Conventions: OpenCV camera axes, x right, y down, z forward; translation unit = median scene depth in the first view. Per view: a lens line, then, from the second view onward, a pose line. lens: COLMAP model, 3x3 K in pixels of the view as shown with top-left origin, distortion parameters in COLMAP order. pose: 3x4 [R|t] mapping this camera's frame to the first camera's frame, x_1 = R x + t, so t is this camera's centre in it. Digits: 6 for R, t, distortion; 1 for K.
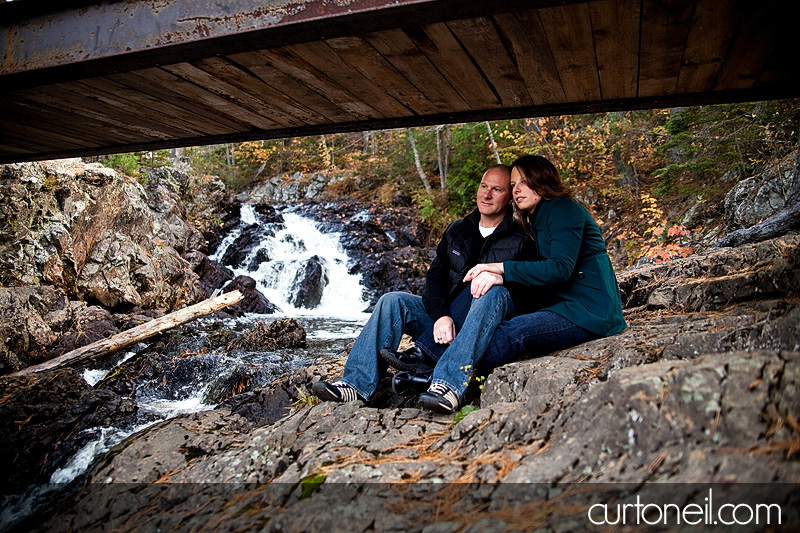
lens RADIAL K [[641.5, 0, 399.7], [0, 641.5, 268.4], [0, 0, 1]] dist [-0.076326, -0.001215]
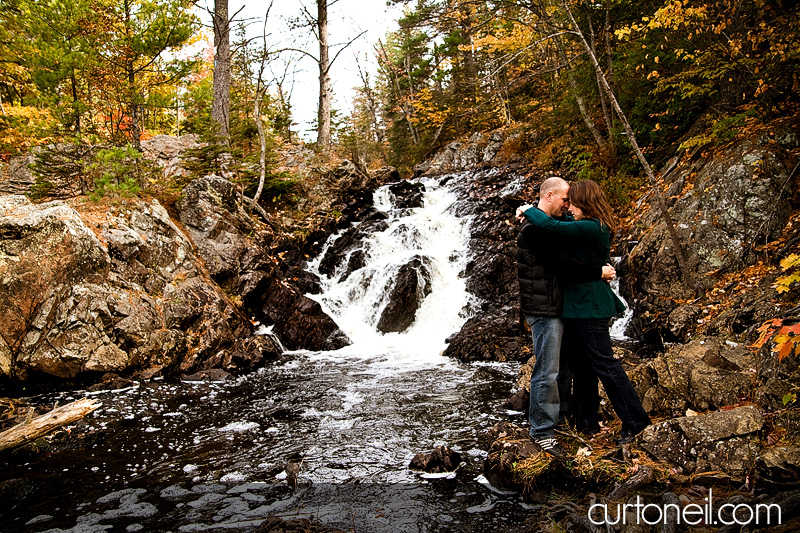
lens RADIAL K [[641.5, 0, 400.0], [0, 641.5, 266.2], [0, 0, 1]] dist [-0.076326, -0.001215]
pose [[0.920073, -0.063242, -0.386608, 0.172705], [0.092603, 0.994025, 0.057779, -0.060864], [0.380644, -0.088962, 0.920432, 0.284225]]
